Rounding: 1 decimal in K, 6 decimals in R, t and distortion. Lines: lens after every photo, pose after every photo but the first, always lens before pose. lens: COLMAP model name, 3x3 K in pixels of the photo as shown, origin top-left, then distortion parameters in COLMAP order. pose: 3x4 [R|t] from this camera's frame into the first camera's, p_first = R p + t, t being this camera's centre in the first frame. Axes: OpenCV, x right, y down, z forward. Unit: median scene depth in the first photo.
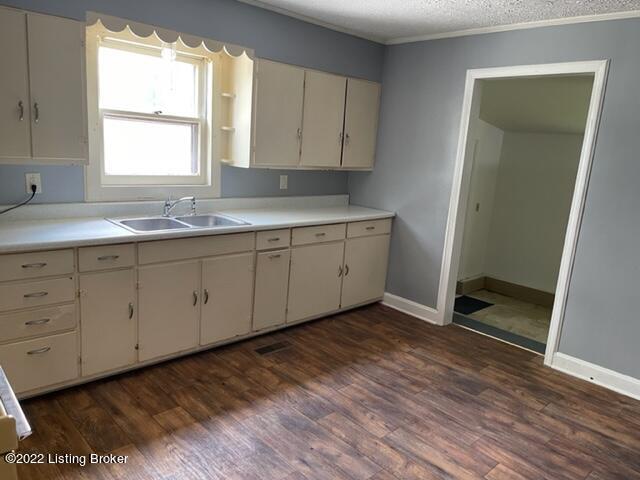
lens RADIAL K [[484.0, 0, 320.0], [0, 484.0, 240.0], [0, 0, 1]] dist [0.079719, -0.109507]
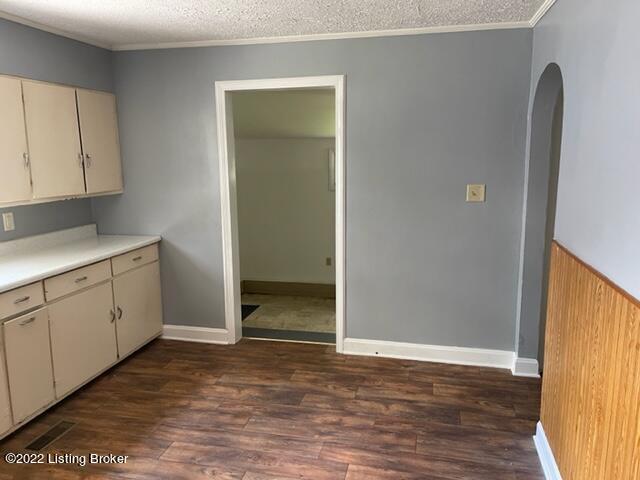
lens RADIAL K [[484.0, 0, 320.0], [0, 484.0, 240.0], [0, 0, 1]] dist [0.079719, -0.109507]
pose [[0.825145, -0.172308, 0.538001, -0.107522], [0.176234, 0.983335, 0.044643, -0.045591], [-0.536728, 0.057977, 0.841761, 0.091263]]
